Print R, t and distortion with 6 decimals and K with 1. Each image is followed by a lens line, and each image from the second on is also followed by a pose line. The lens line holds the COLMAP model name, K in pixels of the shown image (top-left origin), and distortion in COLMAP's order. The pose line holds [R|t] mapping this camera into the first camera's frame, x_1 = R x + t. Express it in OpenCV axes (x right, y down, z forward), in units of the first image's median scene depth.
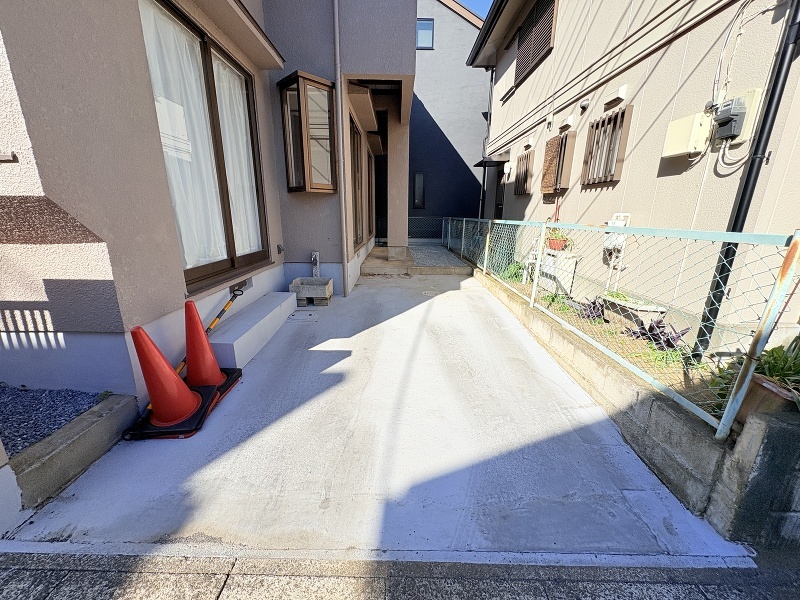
lens RADIAL K [[316.6, 0, 398.9], [0, 316.6, 298.3], [0, 0, 1]] dist [0.000622, -0.000046]
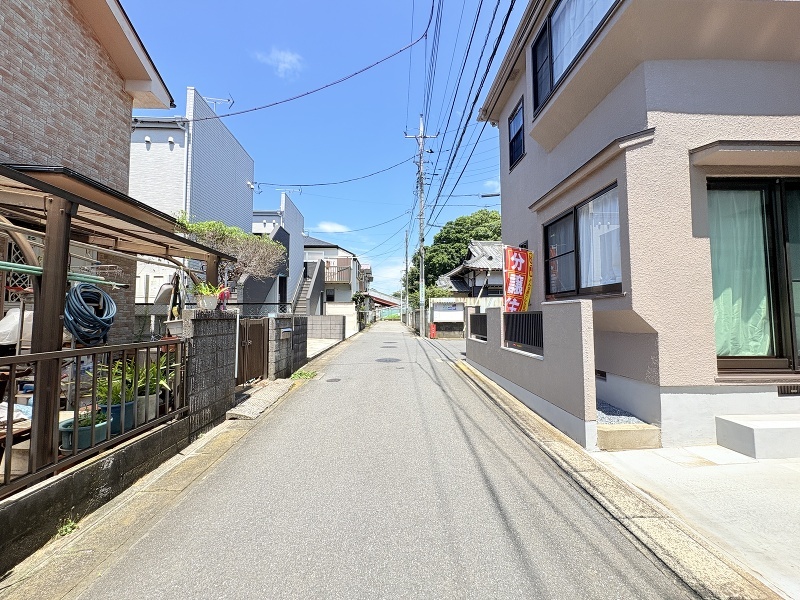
lens RADIAL K [[316.6, 0, 398.9], [0, 316.6, 298.3], [0, 0, 1]] dist [0.000622, -0.000046]
pose [[0.023840, -0.069430, -0.997302, 0.924627], [-0.256154, 0.963859, -0.073225, 0.154385], [0.966342, 0.257208, 0.005193, -0.533976]]
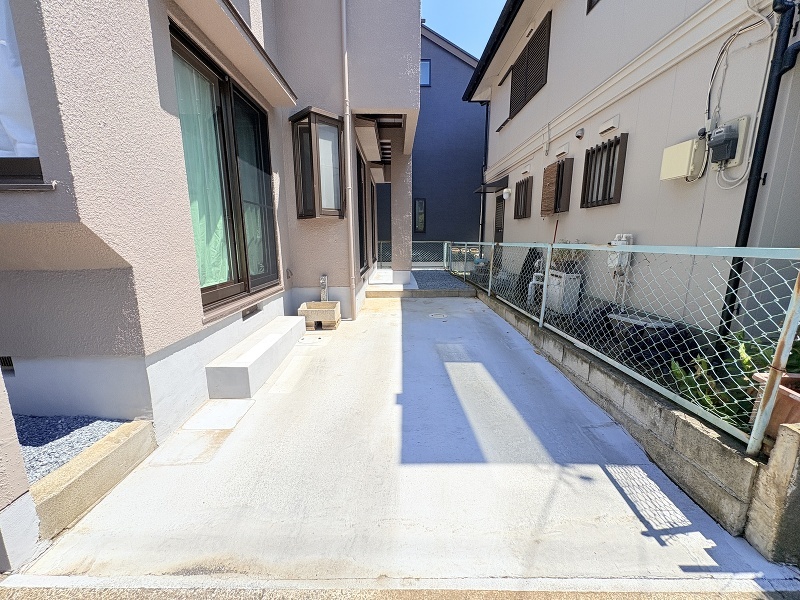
lens RADIAL K [[316.6, 0, 398.9], [0, 316.6, 298.3], [0, 0, 1]] dist [0.000622, -0.000046]
pose [[0.999878, -0.015342, 0.002811, -0.069011], [0.015515, 0.996813, -0.078255, 0.017928], [-0.001602, 0.078289, 0.996929, -0.017799]]
